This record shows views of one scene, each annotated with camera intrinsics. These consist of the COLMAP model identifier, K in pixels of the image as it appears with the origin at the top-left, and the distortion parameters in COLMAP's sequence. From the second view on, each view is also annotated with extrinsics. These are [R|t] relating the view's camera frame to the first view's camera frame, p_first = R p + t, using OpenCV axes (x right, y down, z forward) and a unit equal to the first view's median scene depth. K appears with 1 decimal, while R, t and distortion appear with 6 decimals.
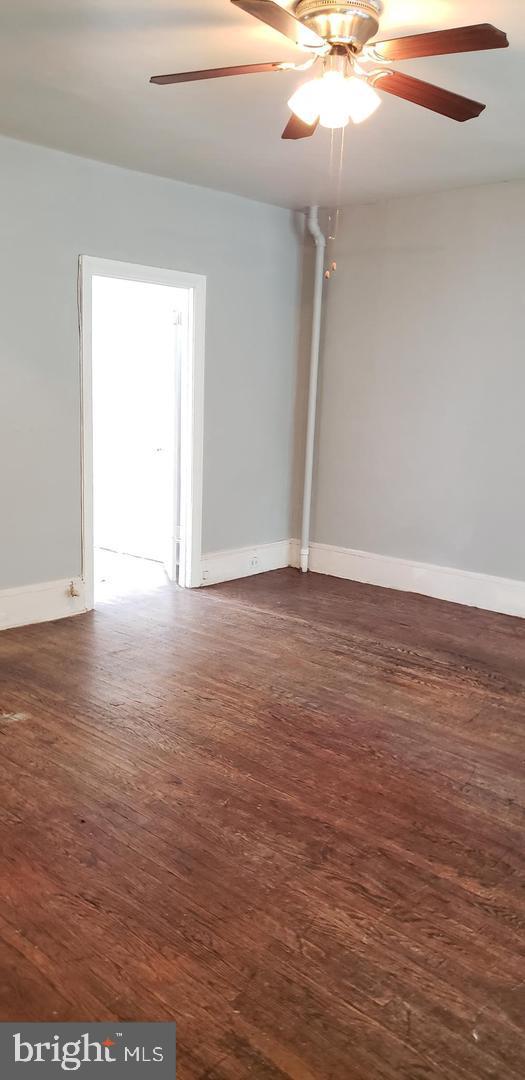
lens RADIAL K [[840.6, 0, 259.5], [0, 840.6, 546.5], [0, 0, 1]] dist [0.043710, -0.047733]
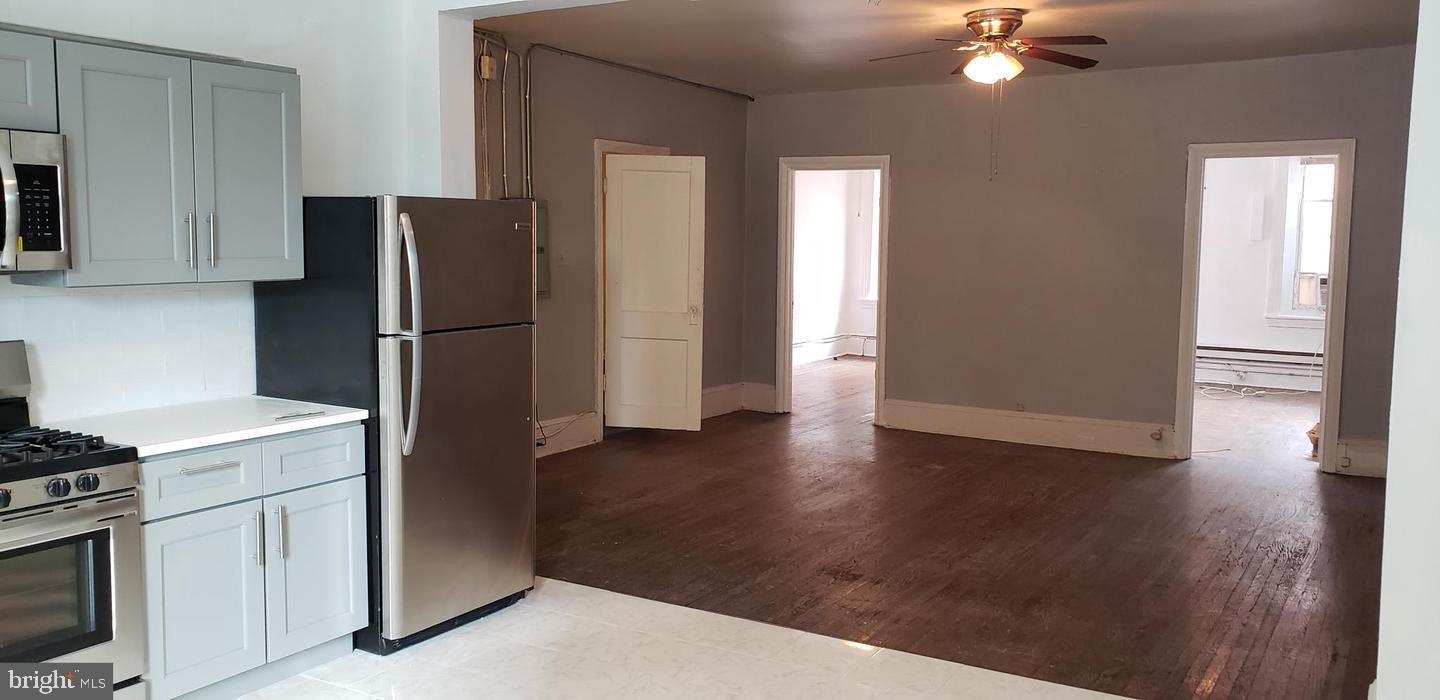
lens RADIAL K [[1120.8, 0, 740.9], [0, 1120.8, 351.7], [0, 0, 1]] dist [0.043710, -0.047733]
pose [[0.186433, 0.065195, -0.980302, 1.485000], [-0.175972, 0.983876, 0.031966, -0.009171], [0.966580, 0.166547, 0.194899, 0.190304]]
